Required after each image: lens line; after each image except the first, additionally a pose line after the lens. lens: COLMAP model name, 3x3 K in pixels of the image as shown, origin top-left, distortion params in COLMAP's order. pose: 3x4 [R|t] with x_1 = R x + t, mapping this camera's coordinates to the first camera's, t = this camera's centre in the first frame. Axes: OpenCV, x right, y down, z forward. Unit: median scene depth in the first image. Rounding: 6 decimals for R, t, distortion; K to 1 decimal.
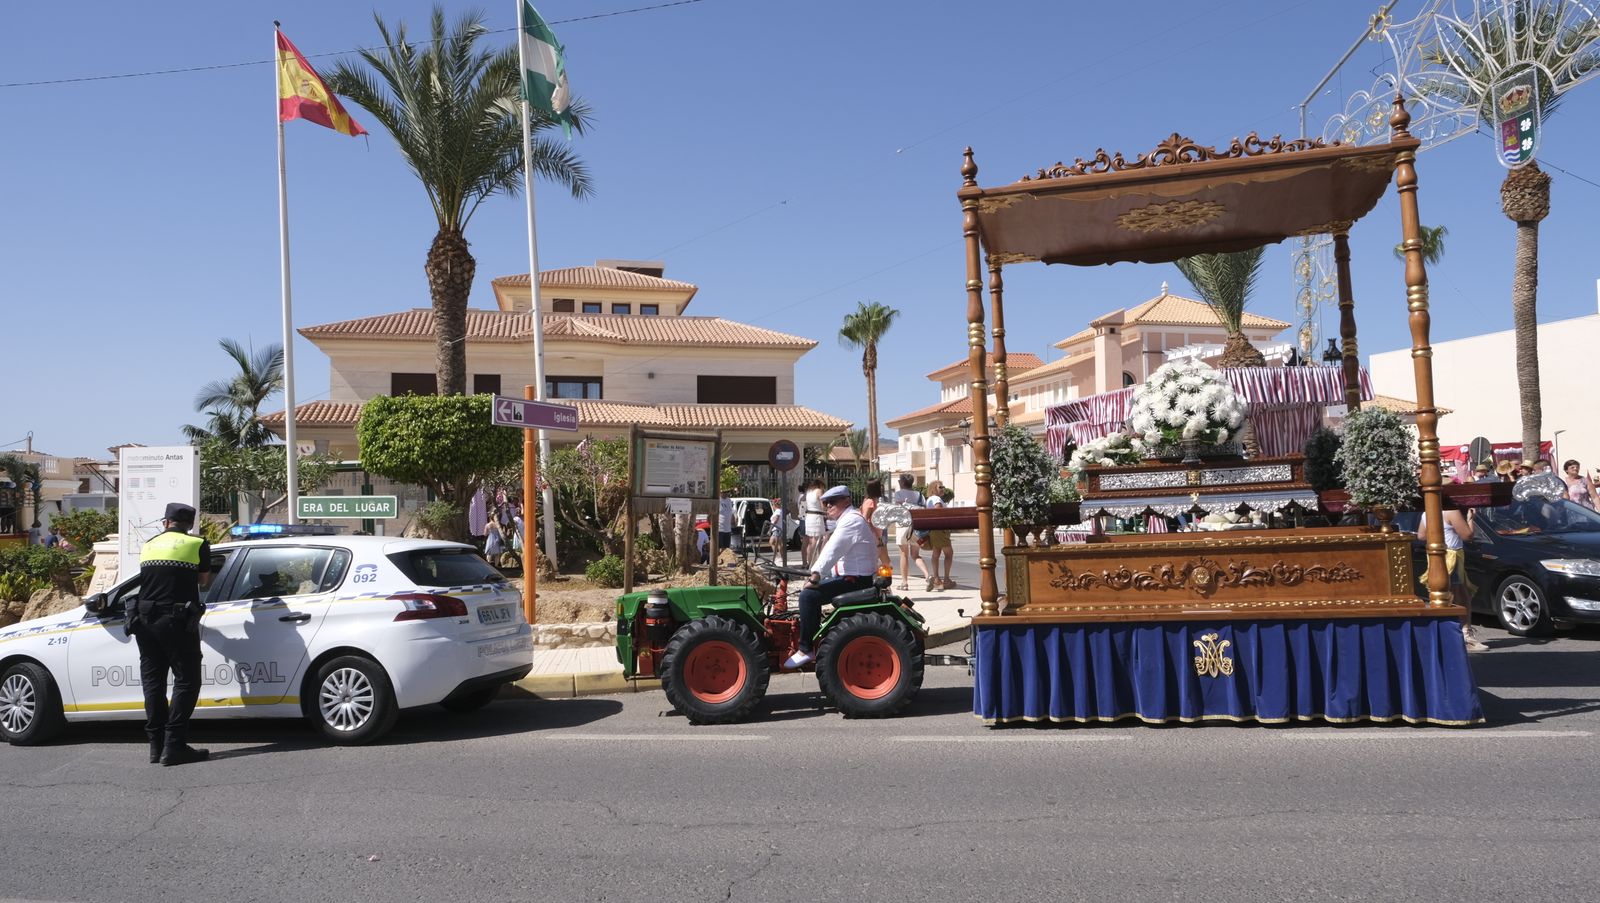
lens RADIAL K [[1089.4, 0, 808.8], [0, 1089.4, 465.9], [0, 0, 1]] dist [-0.031873, 0.018849]
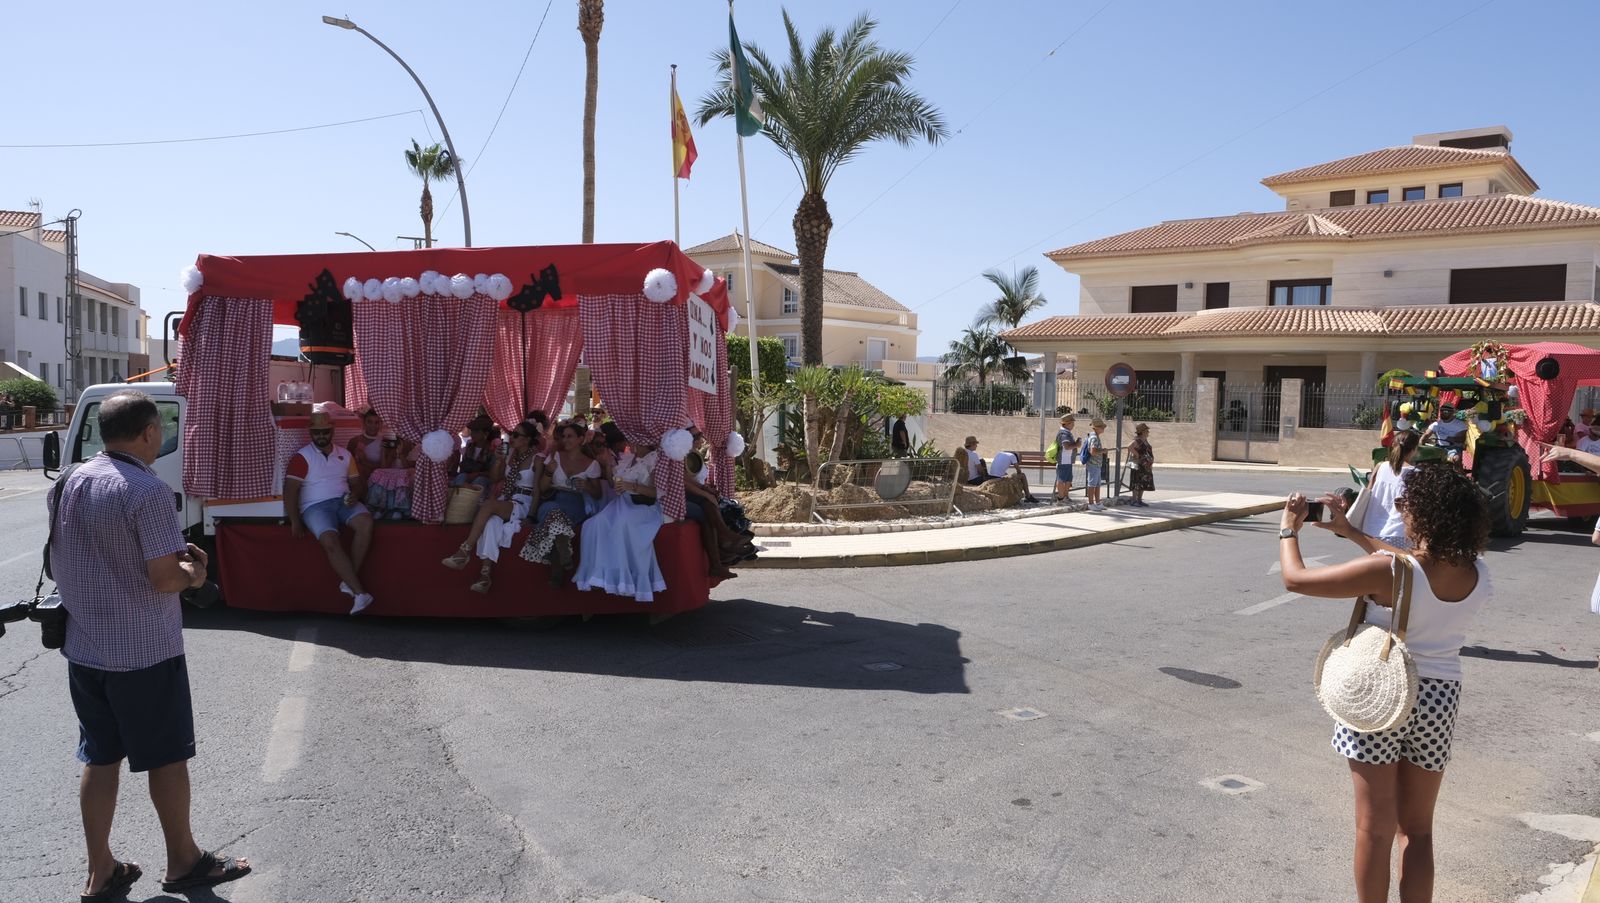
lens RADIAL K [[1089.4, 0, 809.4], [0, 1089.4, 456.0], [0, 0, 1]] dist [-0.031873, 0.018849]
pose [[0.591032, 0.069362, -0.803660, 0.310605], [-0.000249, 0.996312, 0.085807, -0.012849], [0.806648, -0.050515, 0.588869, 0.121369]]
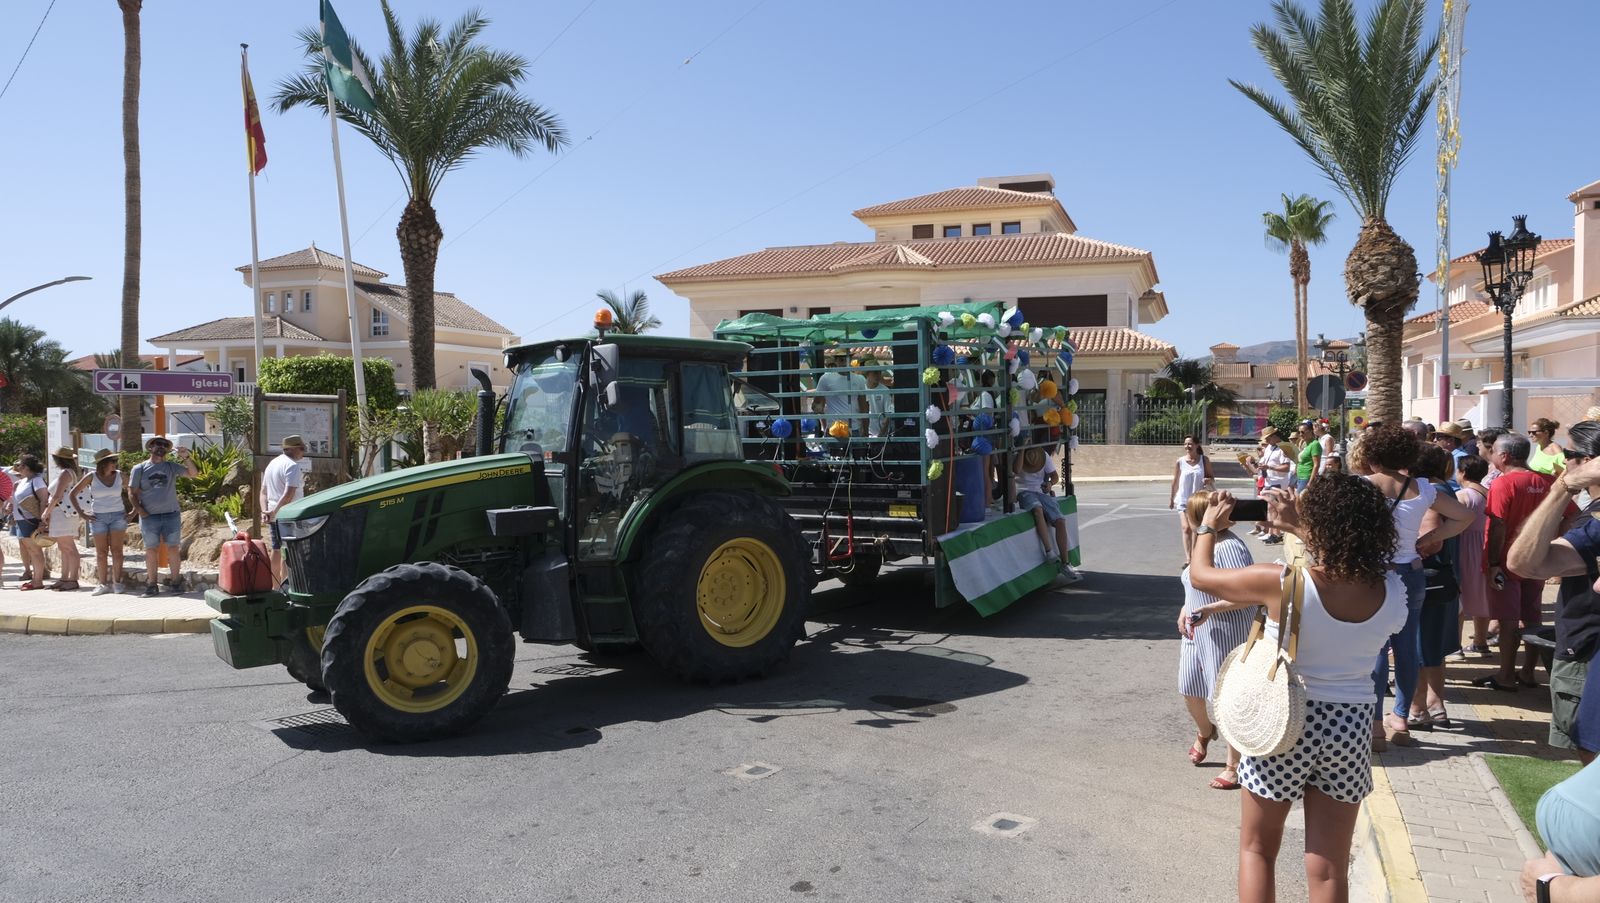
lens RADIAL K [[1089.4, 0, 812.8], [0, 1089.4, 455.5], [0, 0, 1]] dist [-0.031873, 0.018849]
pose [[0.841677, 0.026057, -0.539352, 0.282256], [0.010251, 0.997884, 0.064205, -0.011162], [0.539884, -0.059569, 0.839629, 0.127208]]
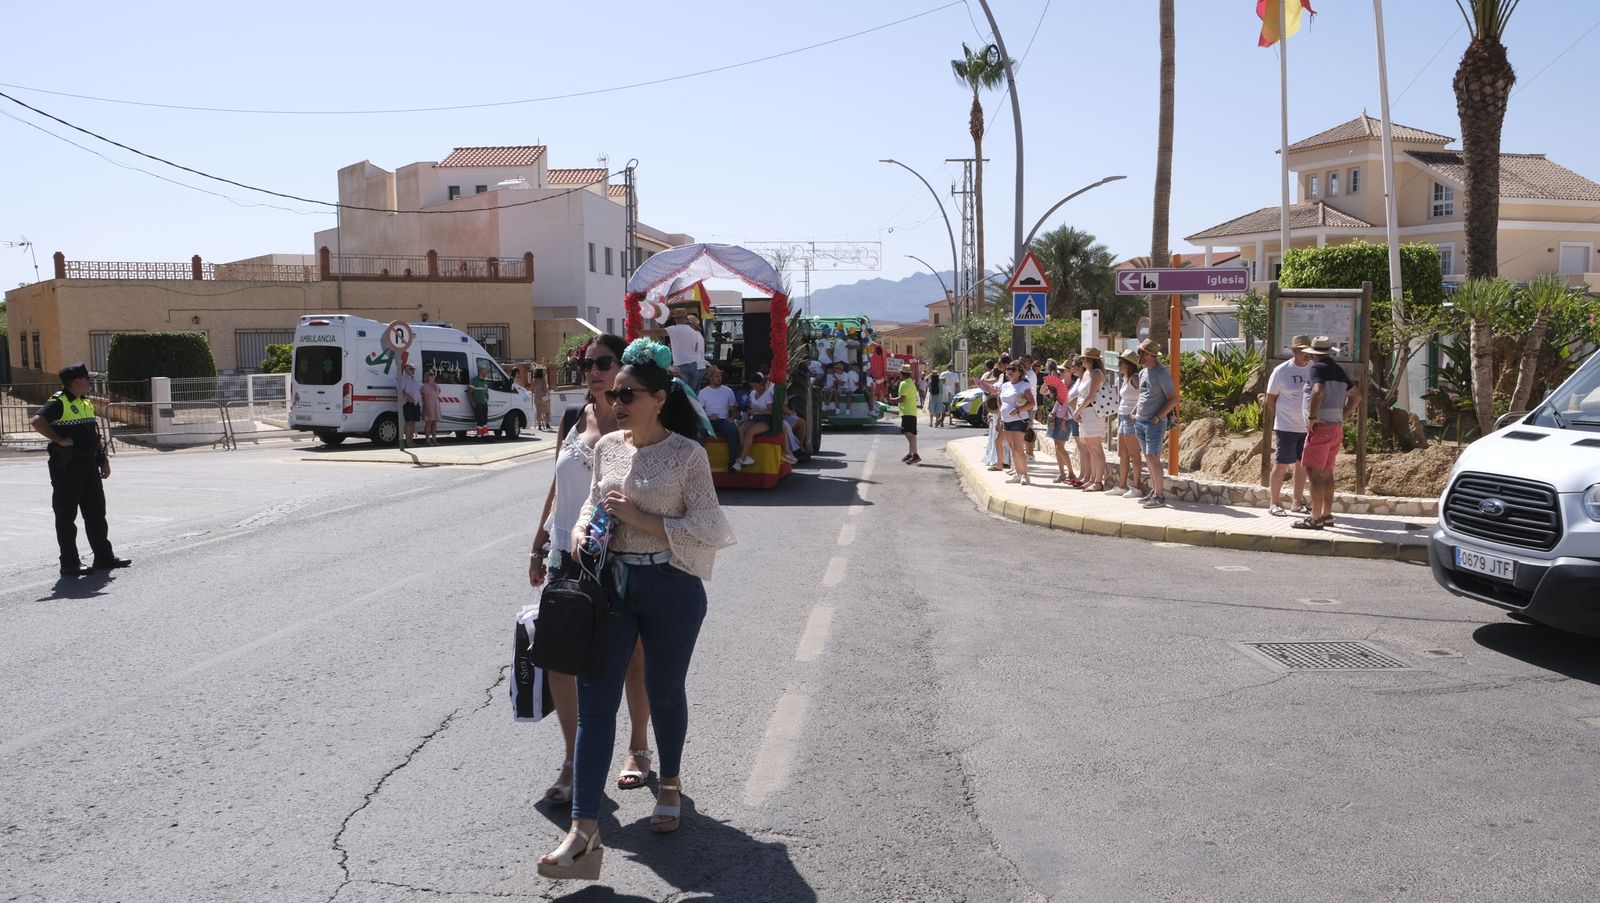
lens RADIAL K [[1289.4, 0, 807.6], [0, 1289.4, 453.5], [0, 0, 1]] dist [-0.015009, -0.001246]
pose [[0.160345, 0.100559, -0.981925, 0.290715], [0.043479, 0.993112, 0.108804, -0.009817], [0.986103, -0.060140, 0.154869, 0.131494]]
